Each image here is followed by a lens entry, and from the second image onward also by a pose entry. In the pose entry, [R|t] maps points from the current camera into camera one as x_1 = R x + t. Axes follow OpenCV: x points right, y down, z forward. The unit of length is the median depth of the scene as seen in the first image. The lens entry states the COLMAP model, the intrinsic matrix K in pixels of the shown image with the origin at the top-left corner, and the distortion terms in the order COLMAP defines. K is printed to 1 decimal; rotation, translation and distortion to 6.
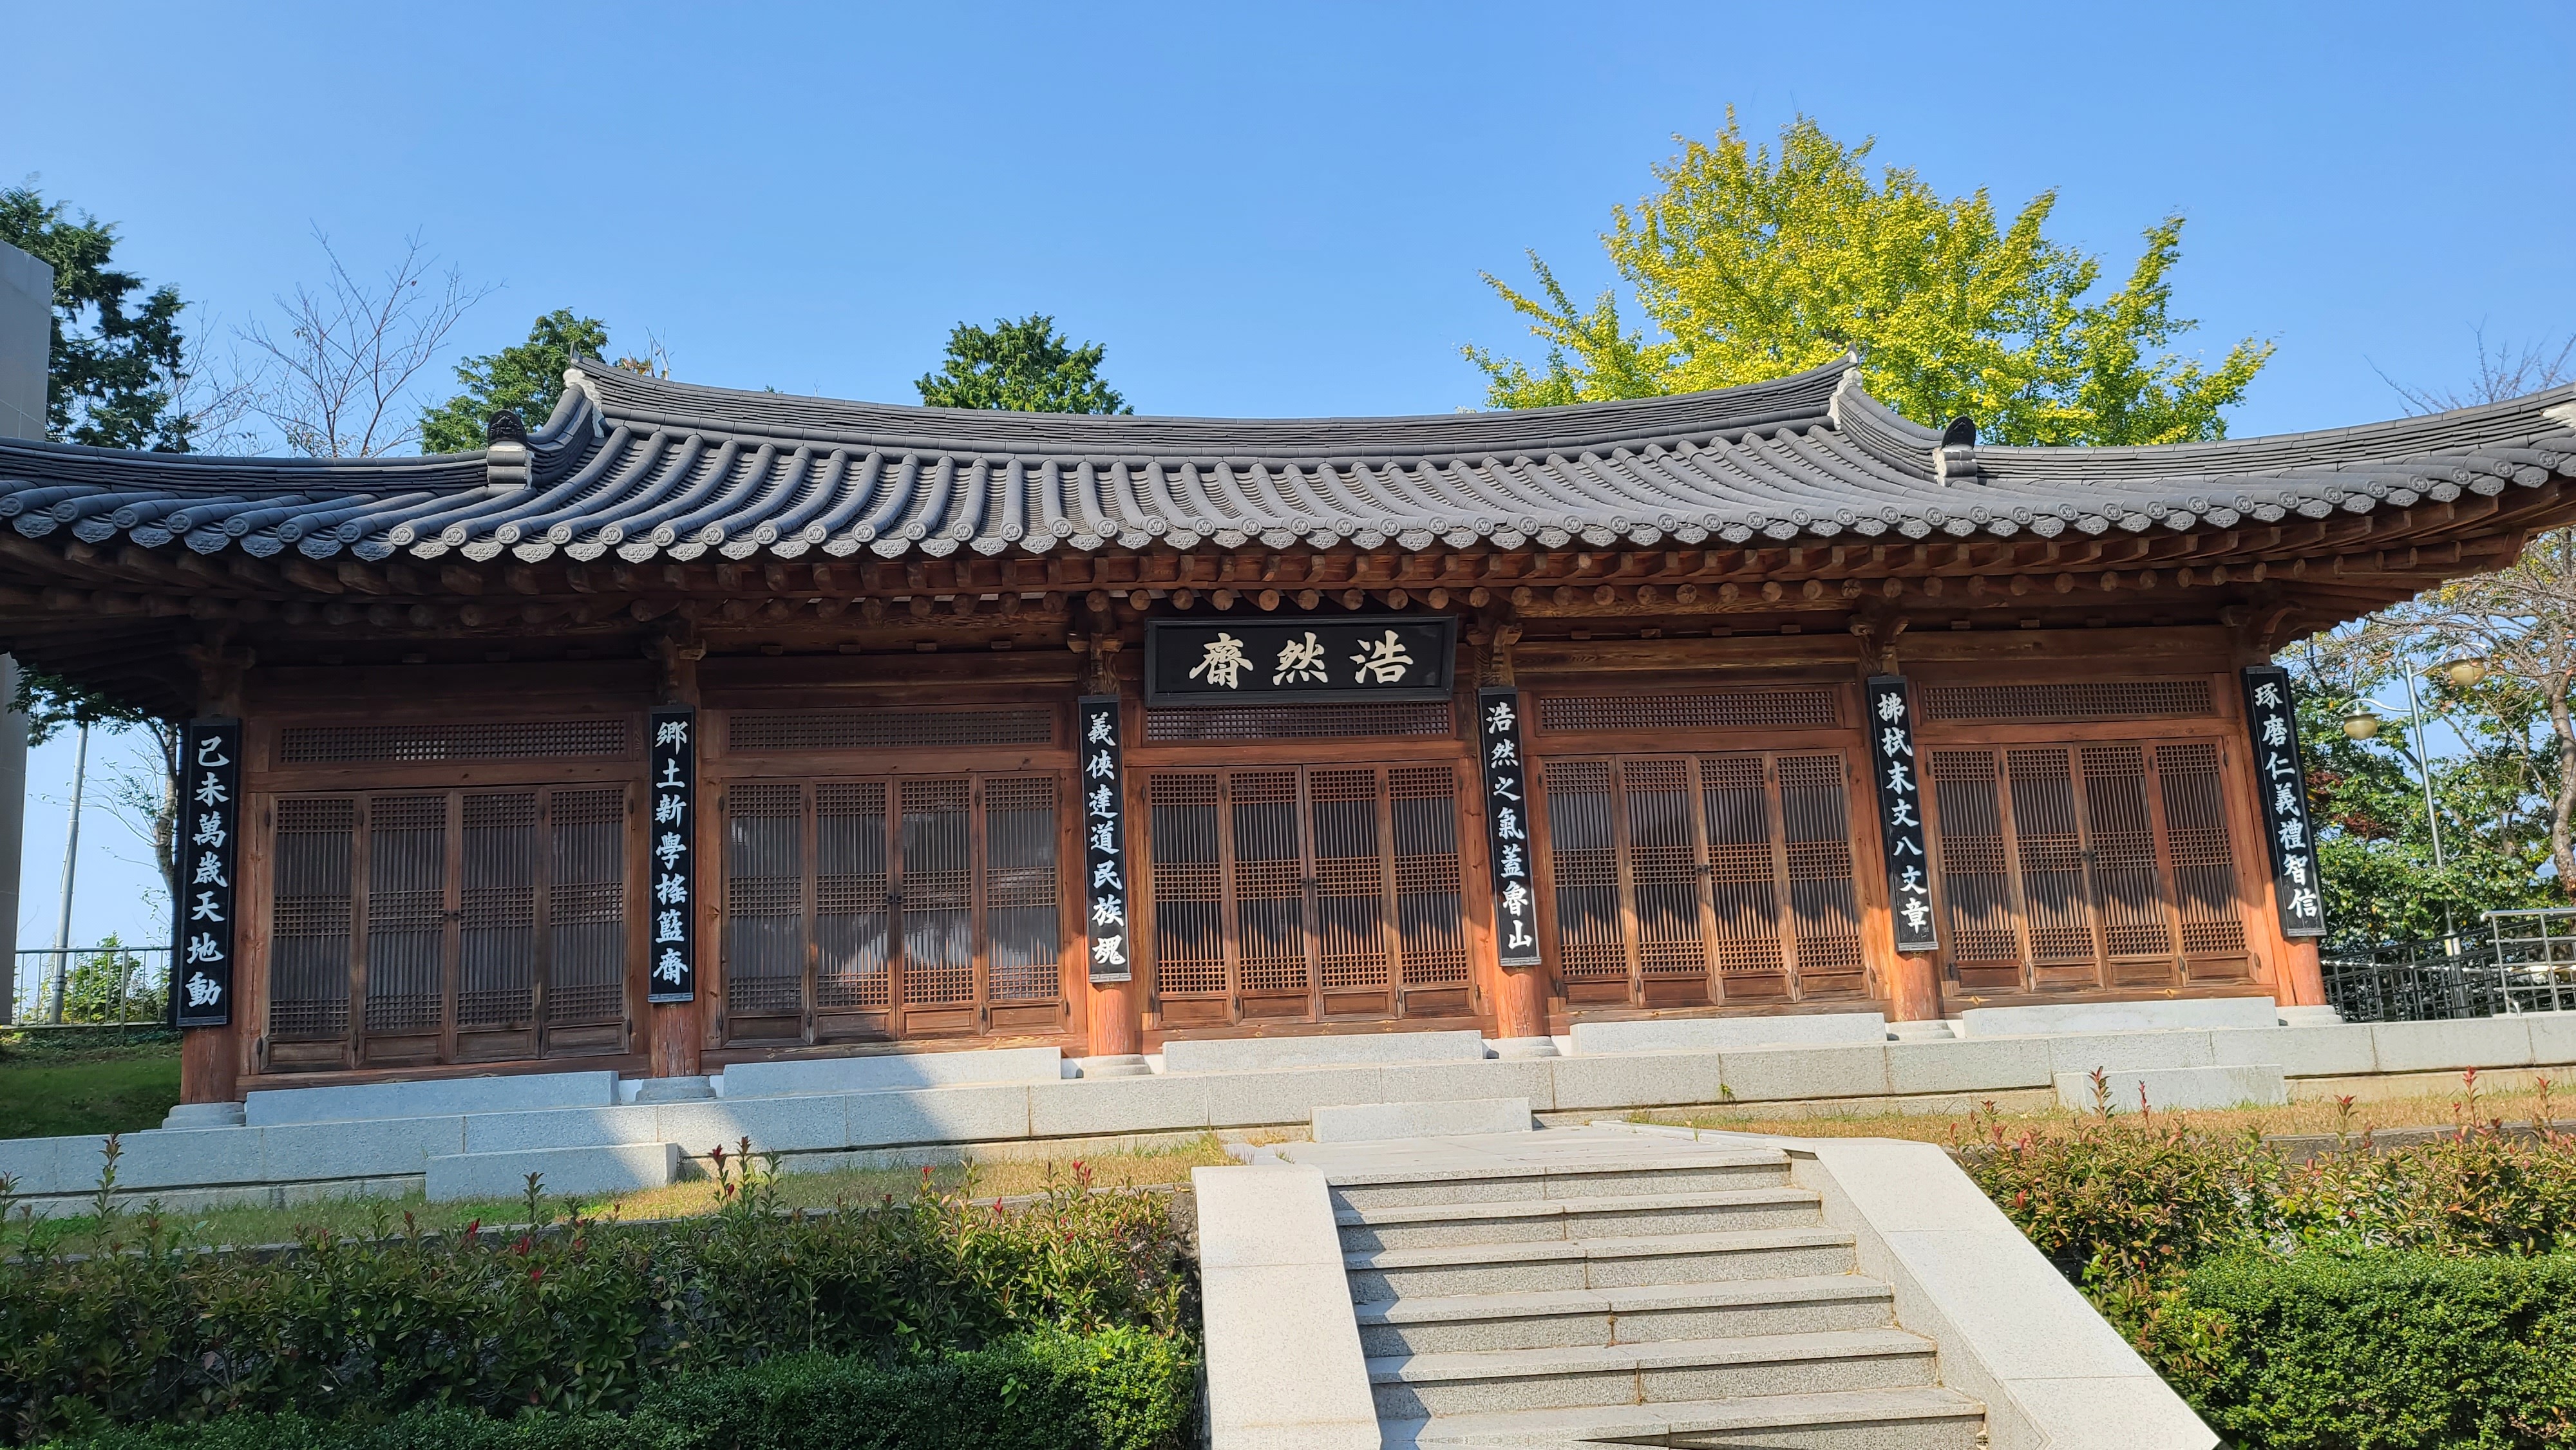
lens RADIAL K [[1876.9, 0, 1298.6], [0, 1876.9, 748.7], [0, 0, 1]] dist [0.051175, -0.032574]
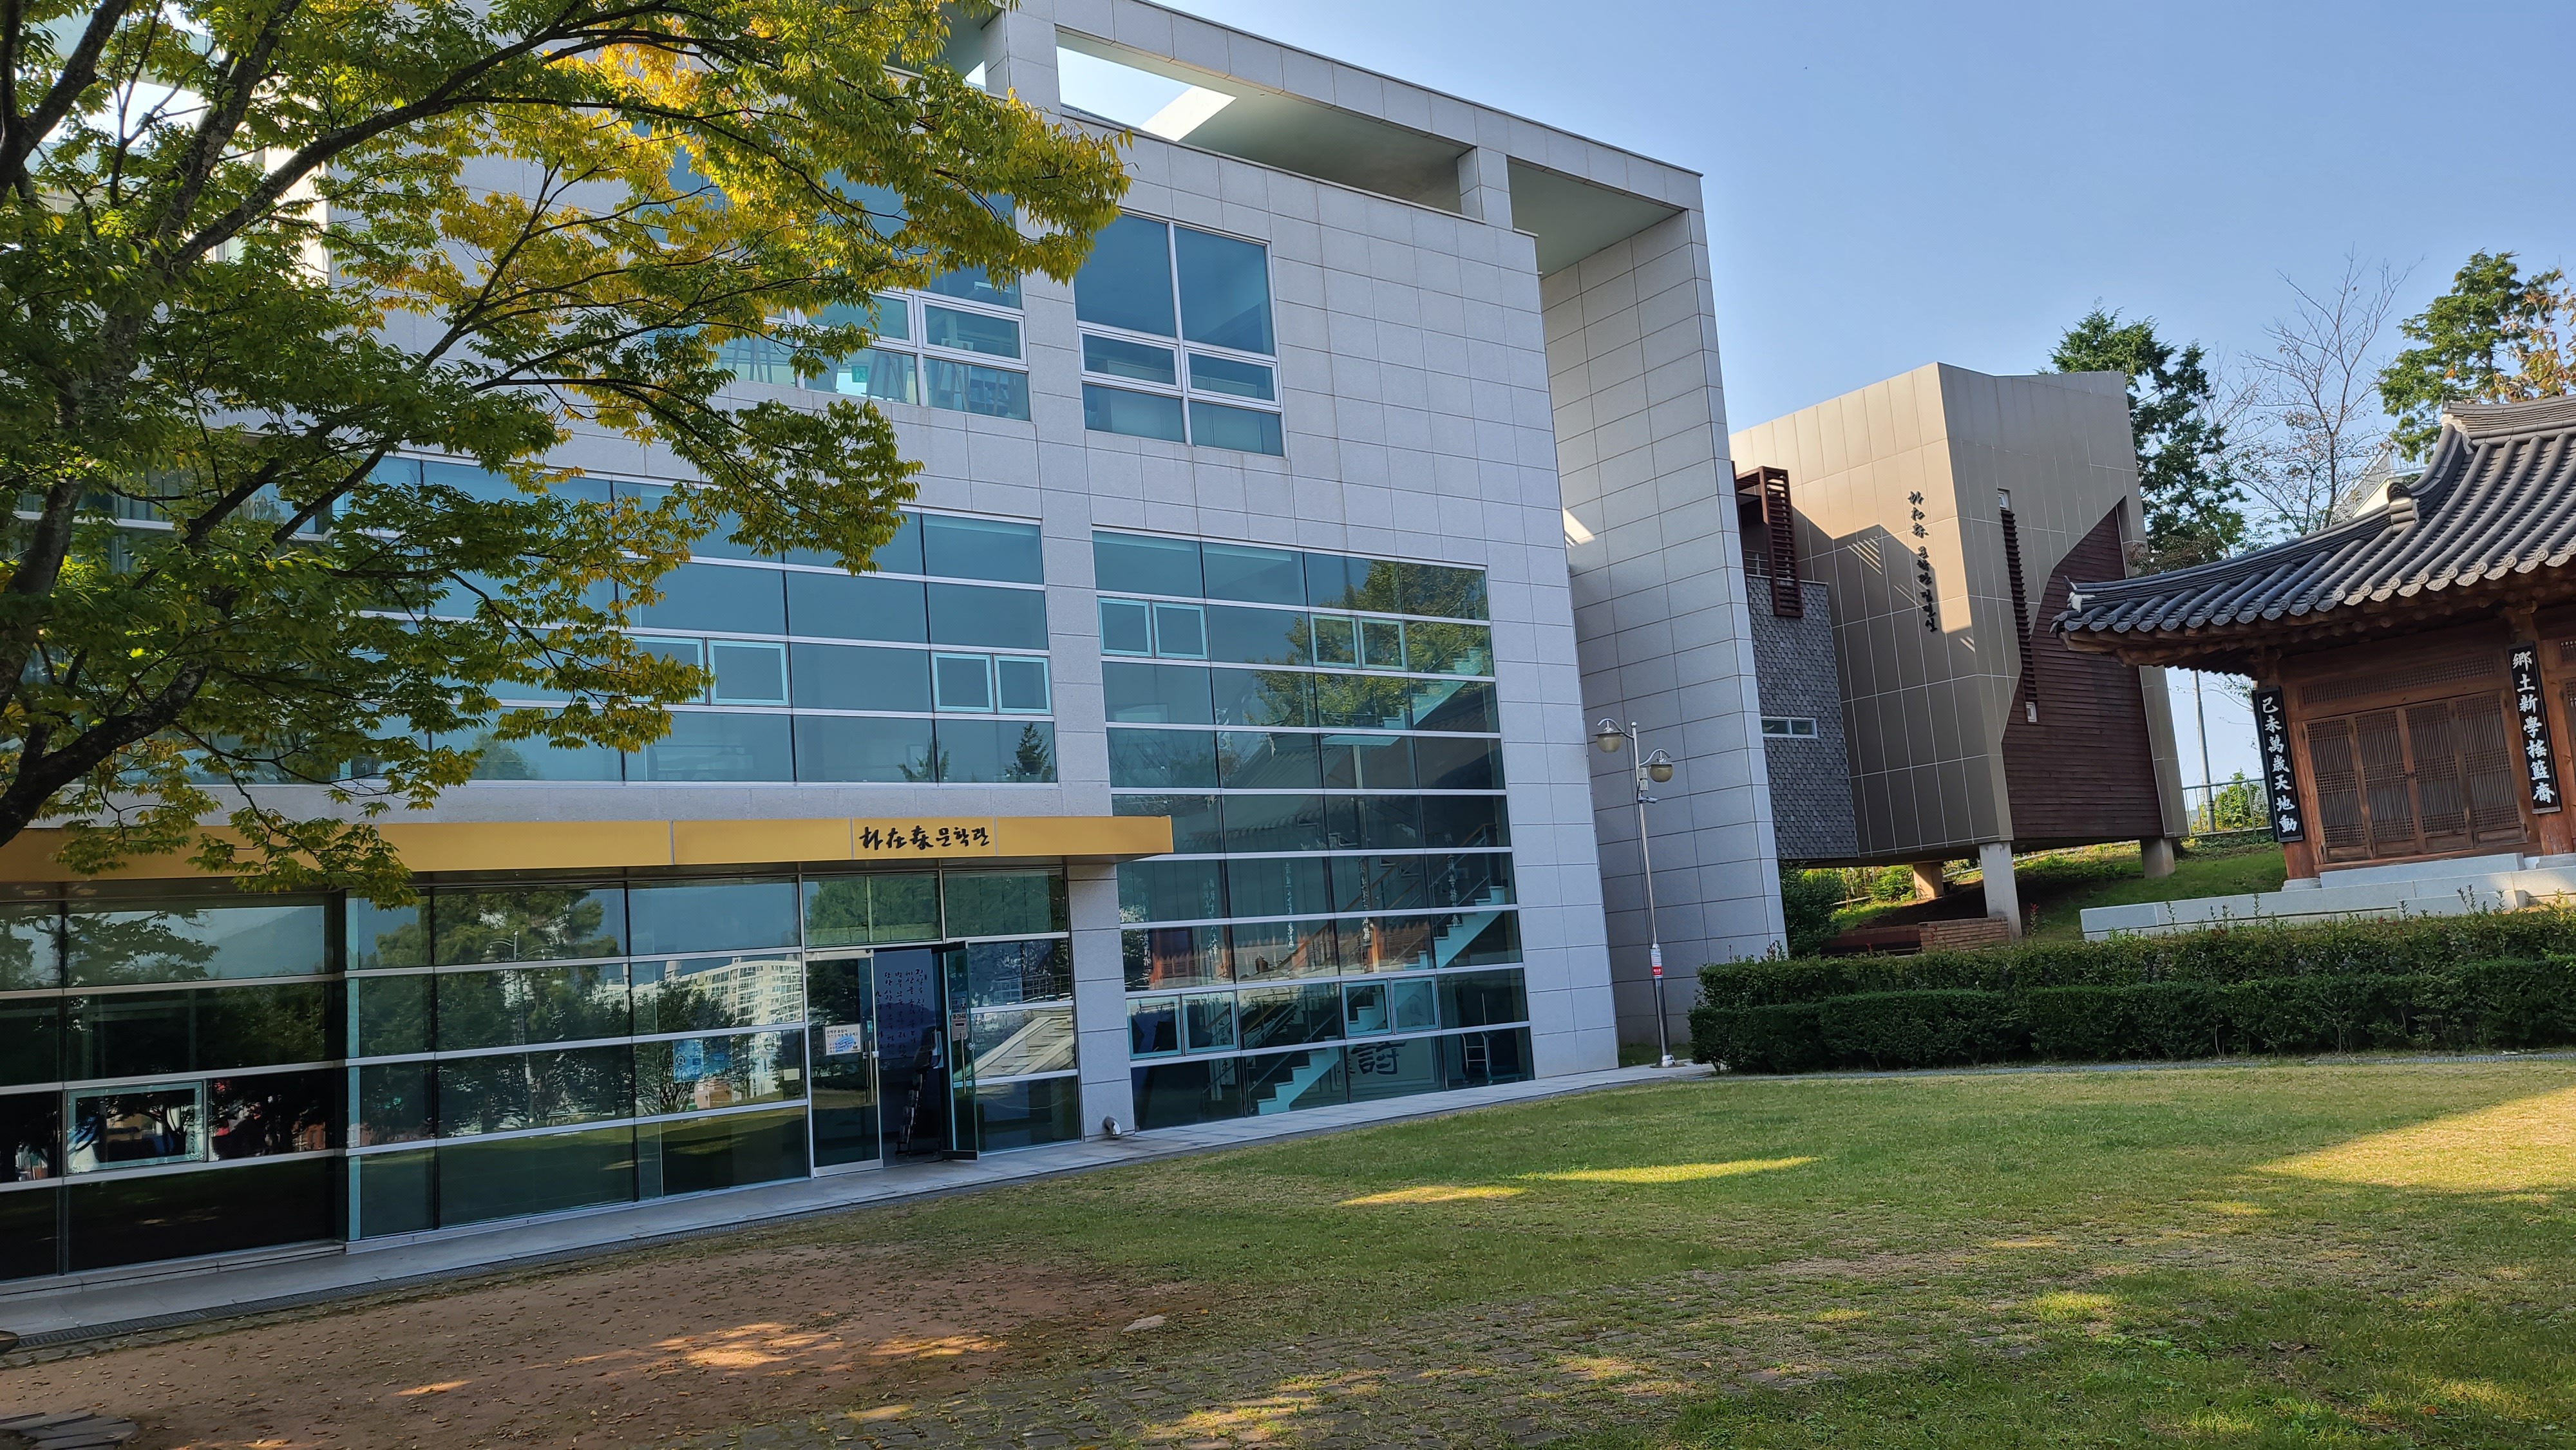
lens RADIAL K [[1876.9, 0, 1309.5], [0, 1876.9, 784.3], [0, 0, 1]] dist [0.051175, -0.032574]
pose [[0.526814, -0.088330, -0.845378, 0.528177], [0.201857, 0.979133, 0.023485, -0.155429], [0.825664, -0.183018, 0.533651, -0.835195]]
